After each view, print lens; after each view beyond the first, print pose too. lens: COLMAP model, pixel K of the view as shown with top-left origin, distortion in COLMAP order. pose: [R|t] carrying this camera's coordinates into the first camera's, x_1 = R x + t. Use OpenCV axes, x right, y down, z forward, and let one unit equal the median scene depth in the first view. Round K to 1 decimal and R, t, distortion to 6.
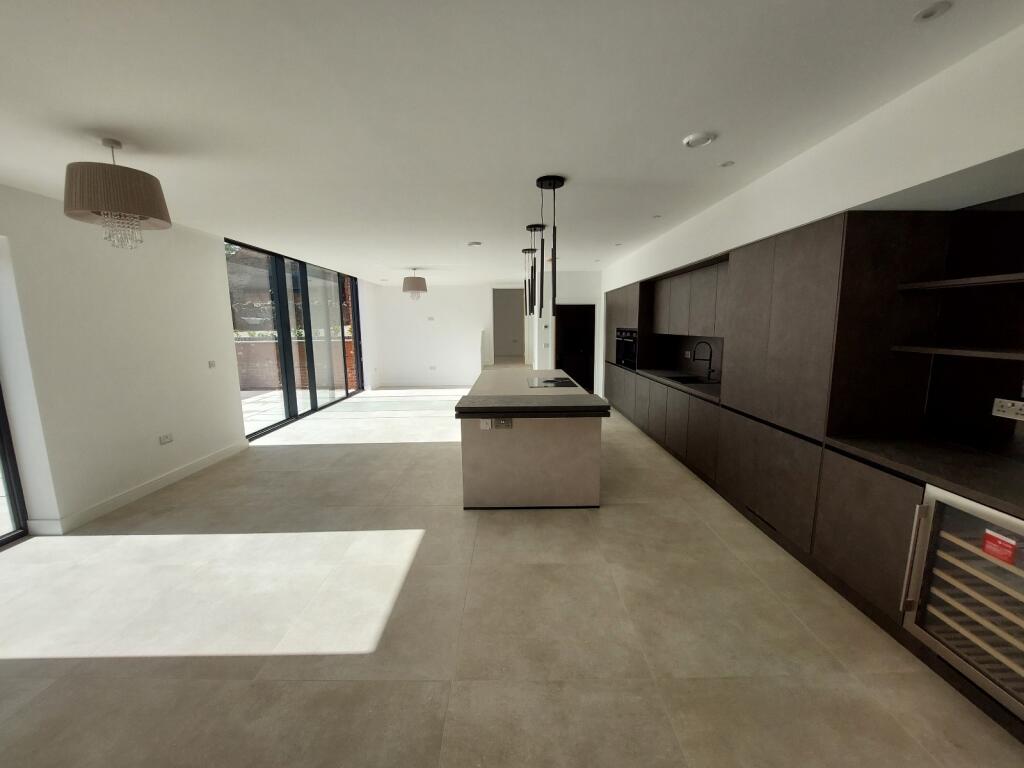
lens RADIAL K [[408.7, 0, 514.6], [0, 408.7, 387.0], [0, 0, 1]] dist [-0.020339, -0.000345]
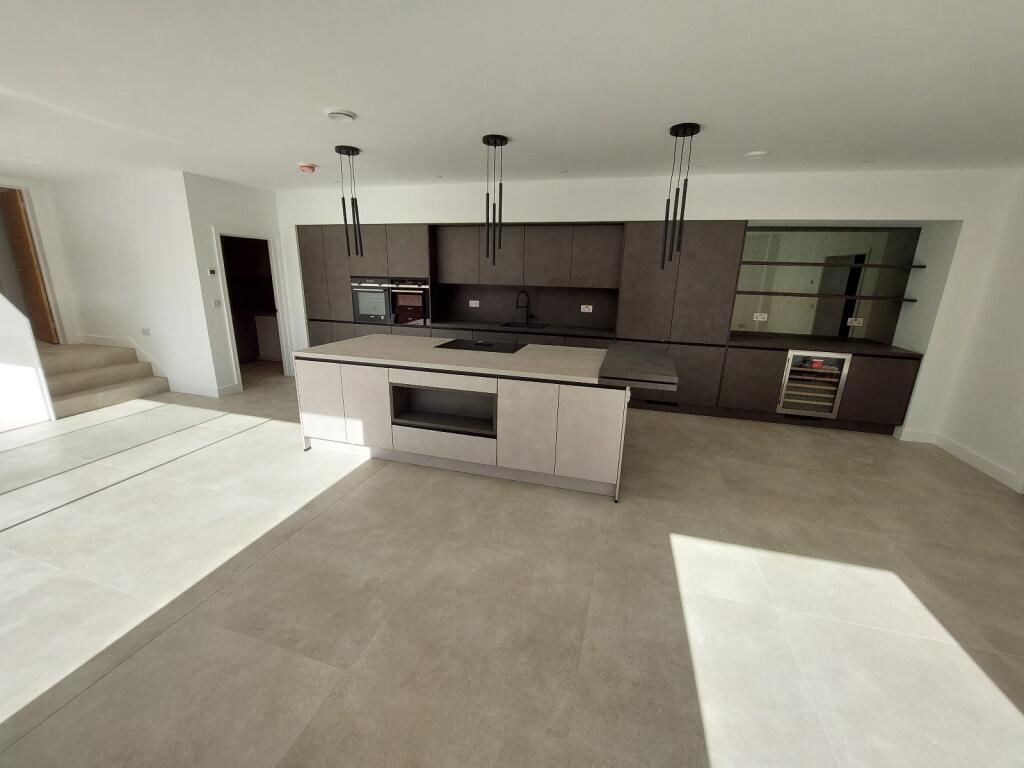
lens RADIAL K [[408.7, 0, 514.6], [0, 408.7, 387.0], [0, 0, 1]] dist [-0.020339, -0.000345]
pose [[0.285071, -0.240302, 0.927895, -1.092524], [0.119187, 0.969437, 0.214443, -0.162039], [-0.951067, 0.049462, 0.304999, 1.132638]]
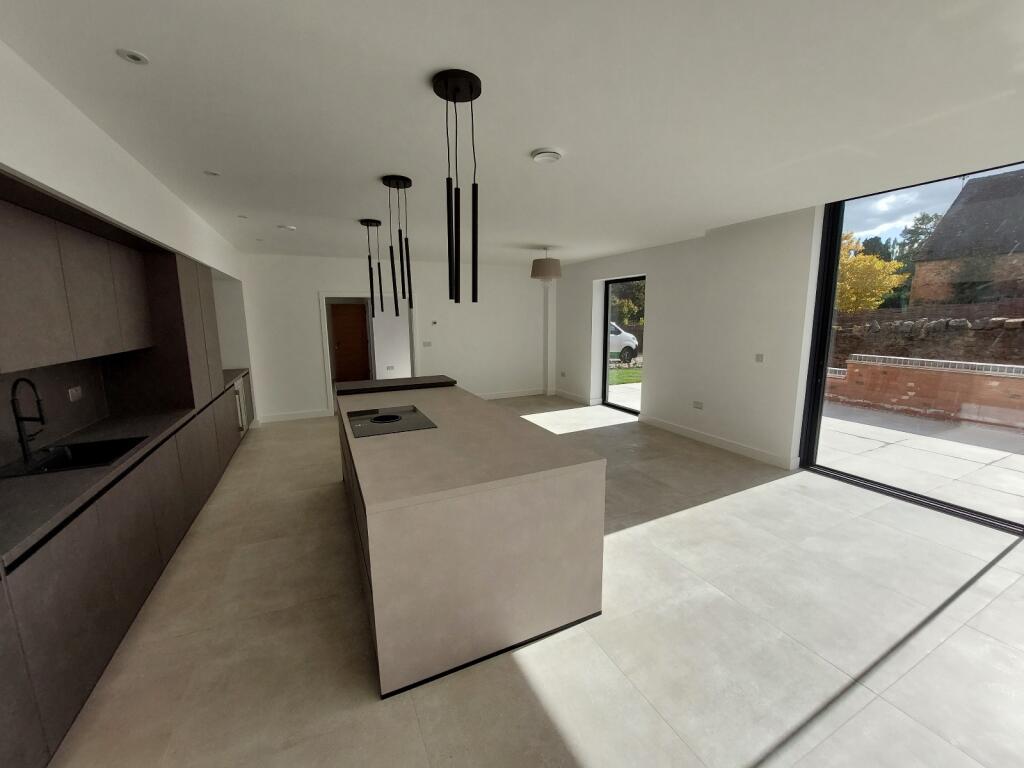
lens RADIAL K [[408.7, 0, 514.6], [0, 408.7, 387.0], [0, 0, 1]] dist [-0.020339, -0.000345]
pose [[-0.909160, 0.089958, -0.406615, 0.263077], [-0.042980, 0.950908, 0.306474, -0.418615], [0.414223, 0.296110, -0.860661, 2.618832]]
